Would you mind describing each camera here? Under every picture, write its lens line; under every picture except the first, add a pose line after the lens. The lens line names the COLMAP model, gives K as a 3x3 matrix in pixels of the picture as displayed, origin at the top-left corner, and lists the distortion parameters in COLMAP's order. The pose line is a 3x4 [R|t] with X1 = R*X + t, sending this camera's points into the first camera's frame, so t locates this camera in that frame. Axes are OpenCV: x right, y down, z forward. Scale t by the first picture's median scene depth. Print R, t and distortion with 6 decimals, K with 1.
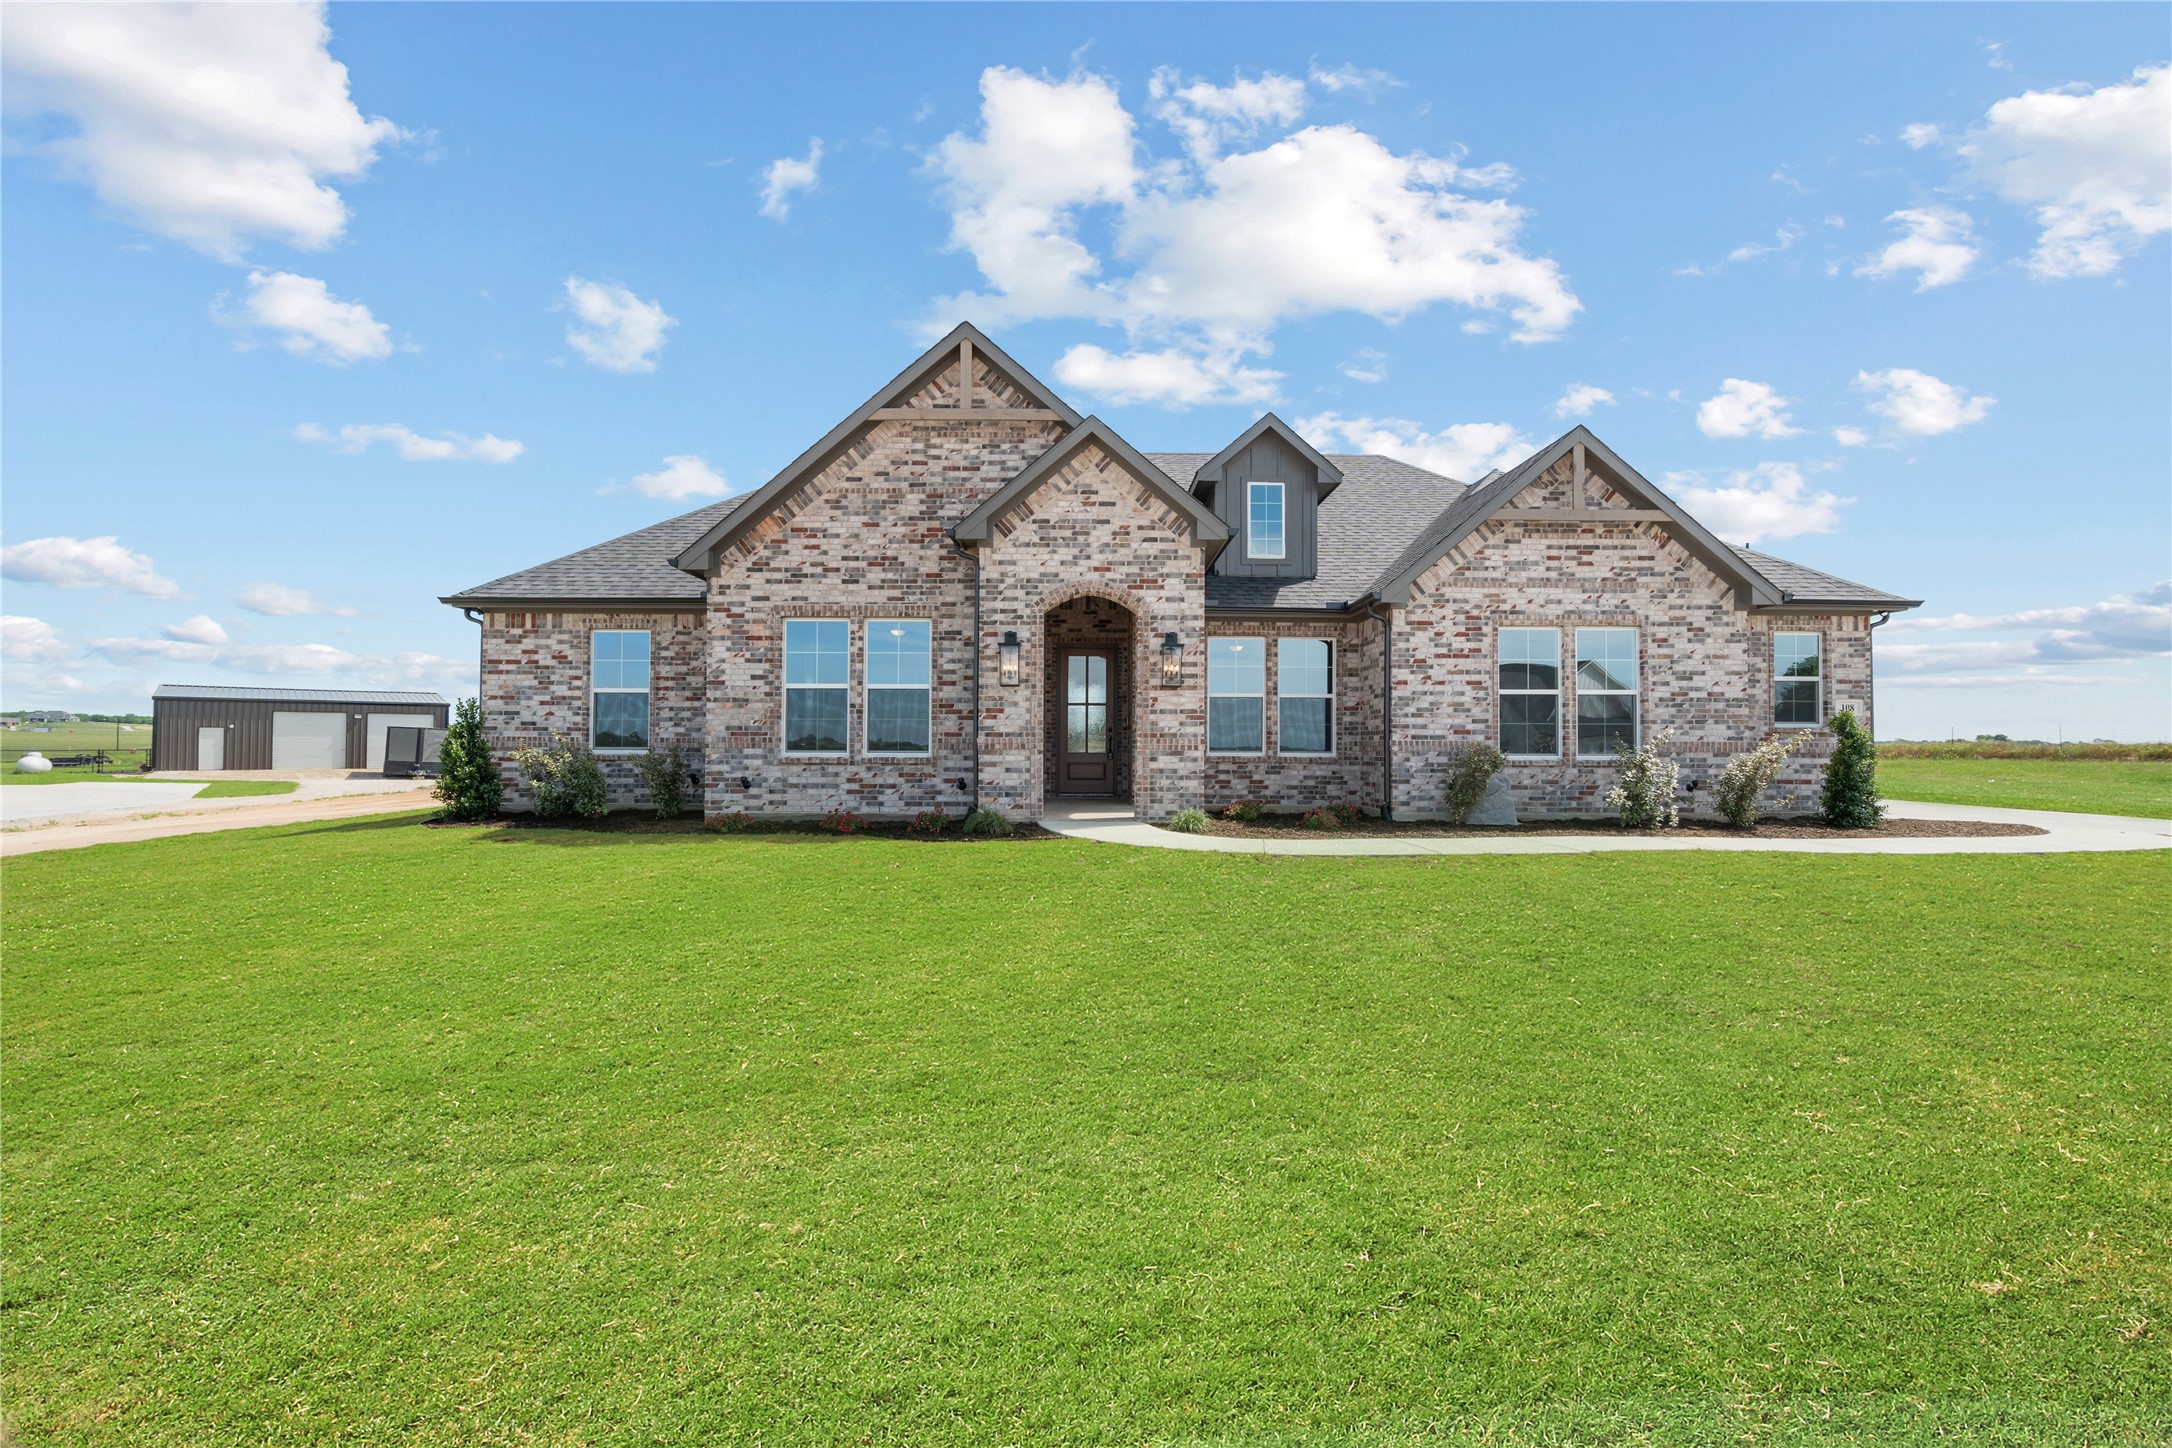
lens RADIAL K [[972.2, 0, 1081.9], [0, 972.2, 726.4], [0, 0, 1]] dist [0.001111, 0.000064]
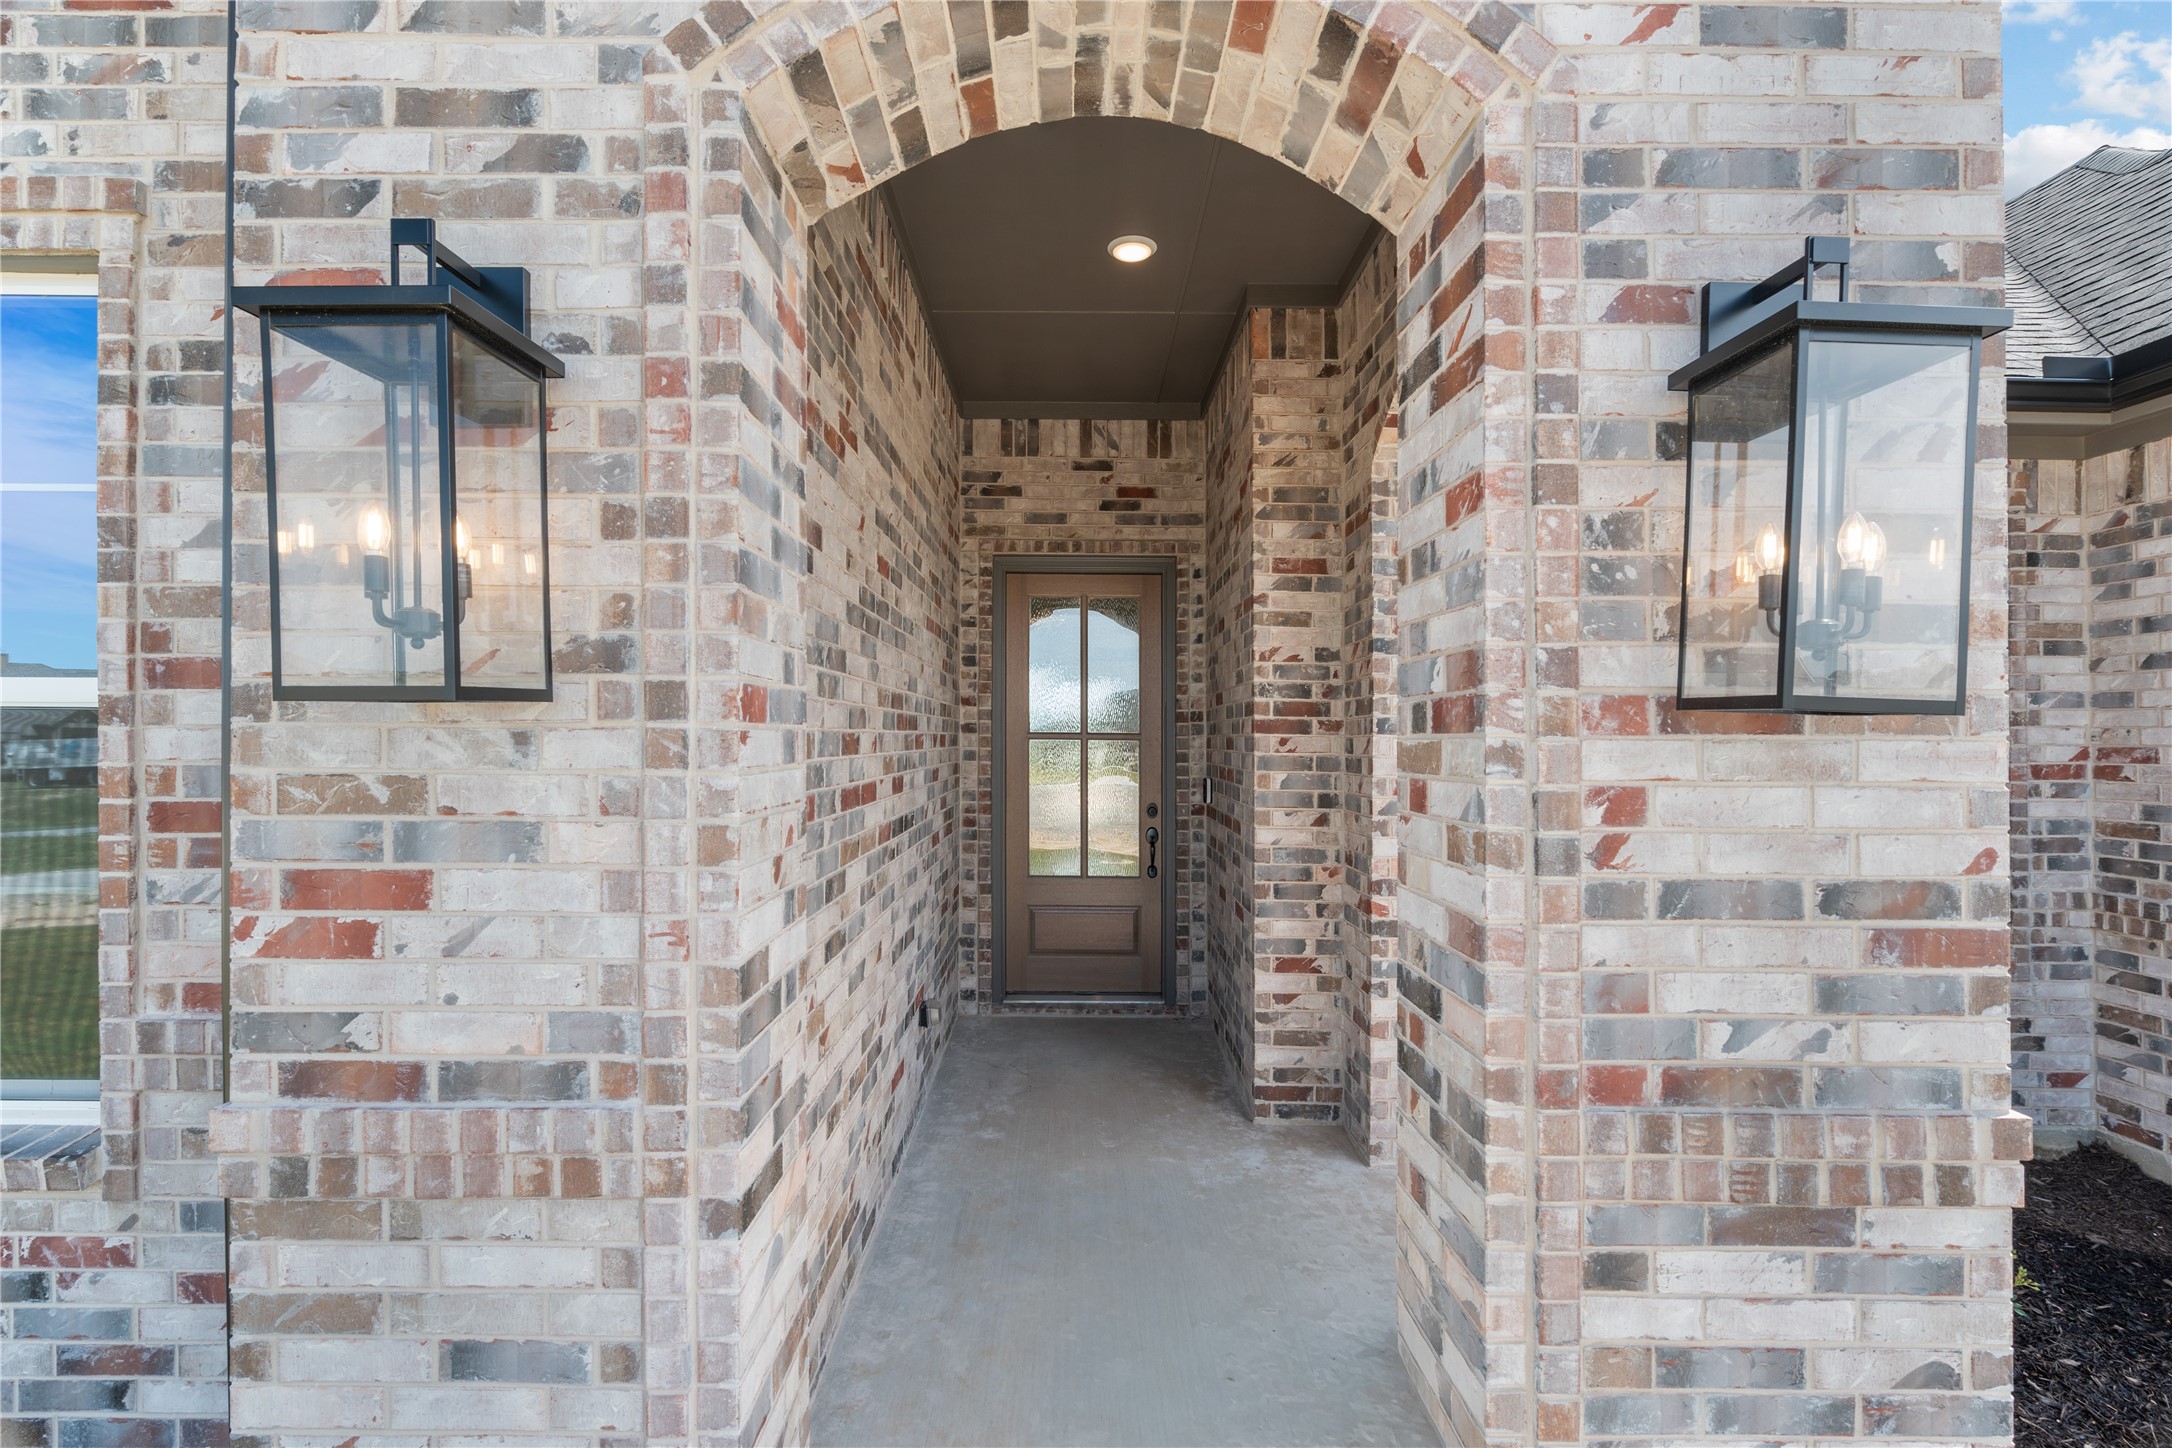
lens RADIAL K [[972.2, 0, 1191.4], [0, 972.2, 744.2], [0, 0, 1]] dist [0.001111, 0.000064]
pose [[0.993170, -0.005068, 0.116569, 0.003635], [0.002125, 0.999676, 0.025358, -0.038382], [-0.116660, -0.024937, 0.992859, 0.865005]]
